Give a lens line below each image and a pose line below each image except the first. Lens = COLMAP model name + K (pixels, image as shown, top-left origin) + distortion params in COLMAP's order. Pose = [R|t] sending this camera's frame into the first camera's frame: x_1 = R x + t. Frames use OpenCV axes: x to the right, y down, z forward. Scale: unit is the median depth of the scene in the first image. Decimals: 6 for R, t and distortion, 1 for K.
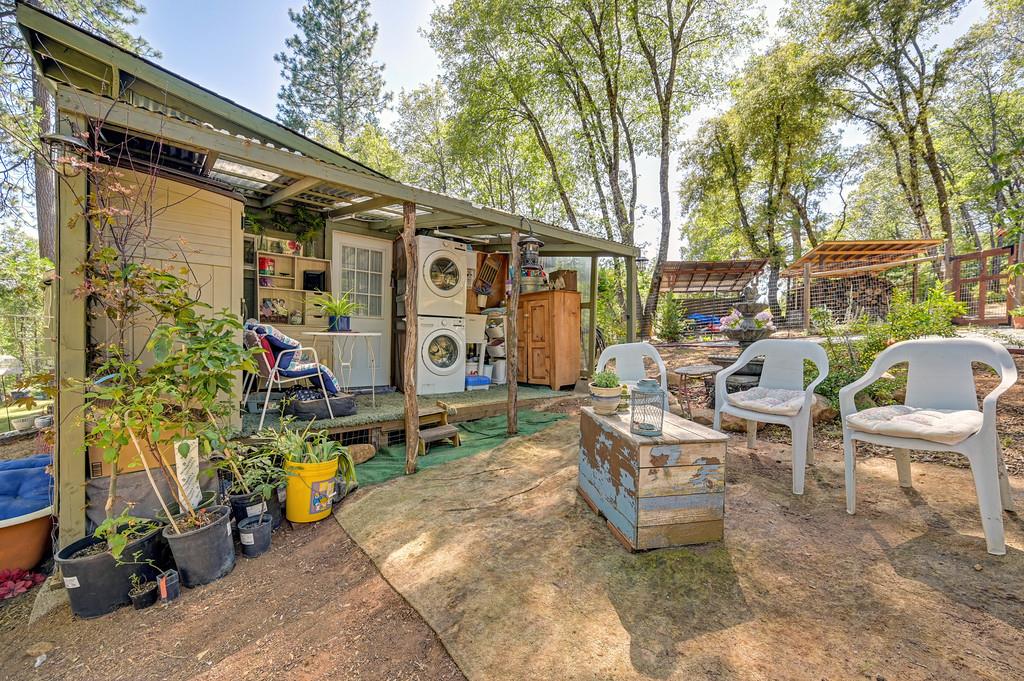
lens RADIAL K [[407.9, 0, 512.8], [0, 407.9, 343.9], [0, 0, 1]] dist [-0.000526, -0.000244]
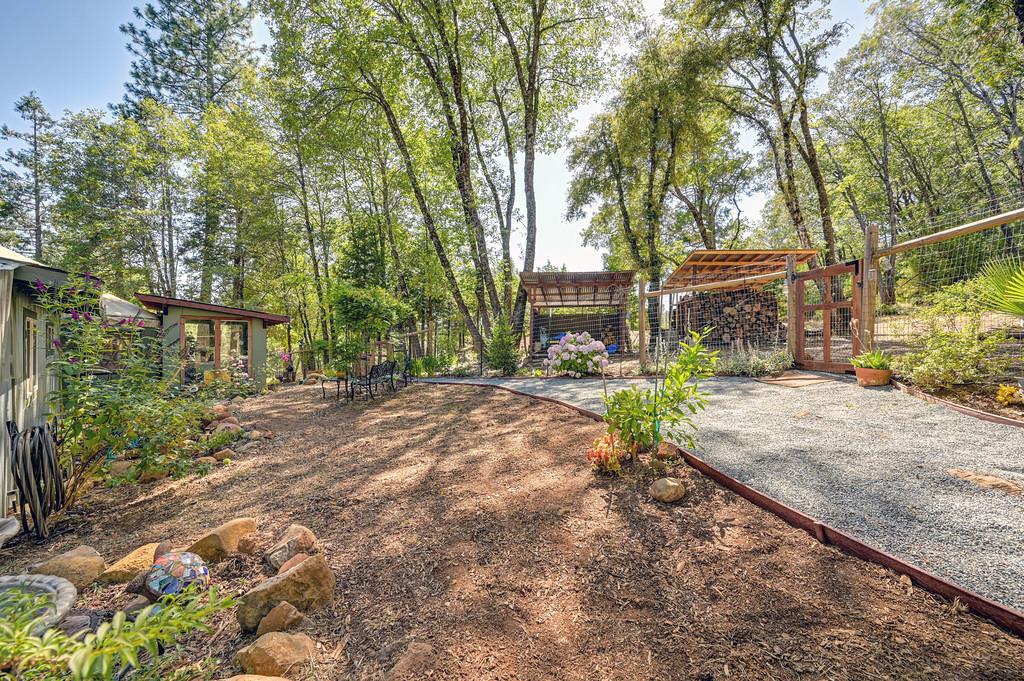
lens RADIAL K [[404.0, 0, 512.0], [0, 404.0, 340.5], [0, 0, 1]] dist [0.000510, -0.000665]
pose [[0.995282, -0.011922, 0.096292, 0.258026], [0.013443, 0.999795, -0.015160, -0.046289], [-0.096091, 0.016382, 0.995238, 0.165699]]
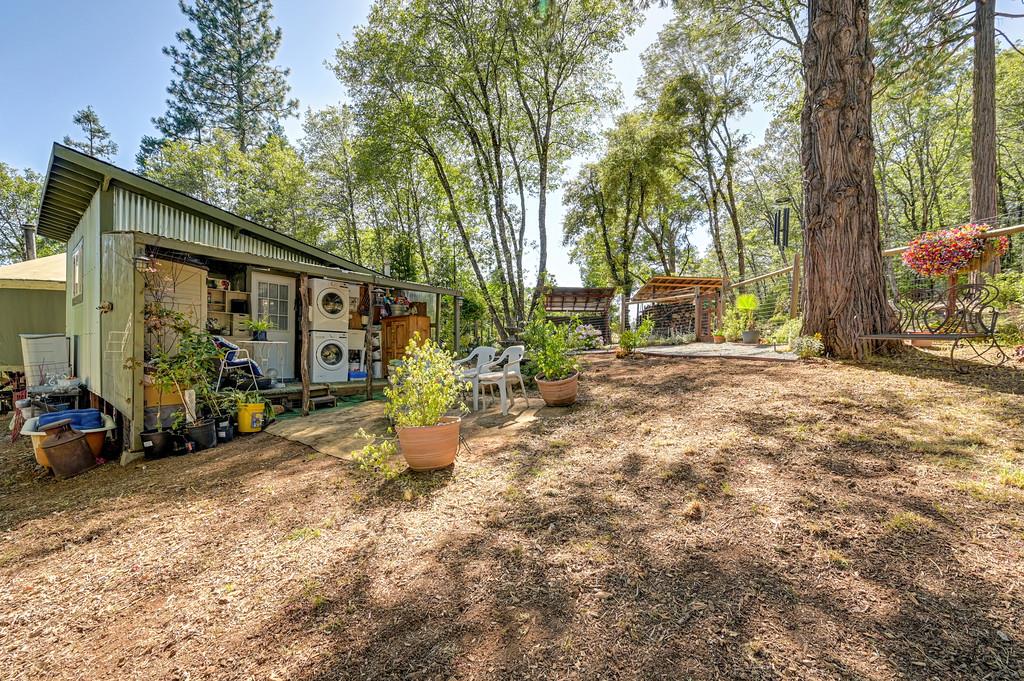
lens RADIAL K [[416.9, 0, 514.8], [0, 416.9, 359.9], [0, 0, 1]] dist [0.001223, 0.000368]
pose [[0.982161, 0.001623, 0.188036, 0.064359], [-0.003500, 0.999947, 0.009651, 0.006688], [-0.188011, -0.010137, 0.982115, -0.203548]]
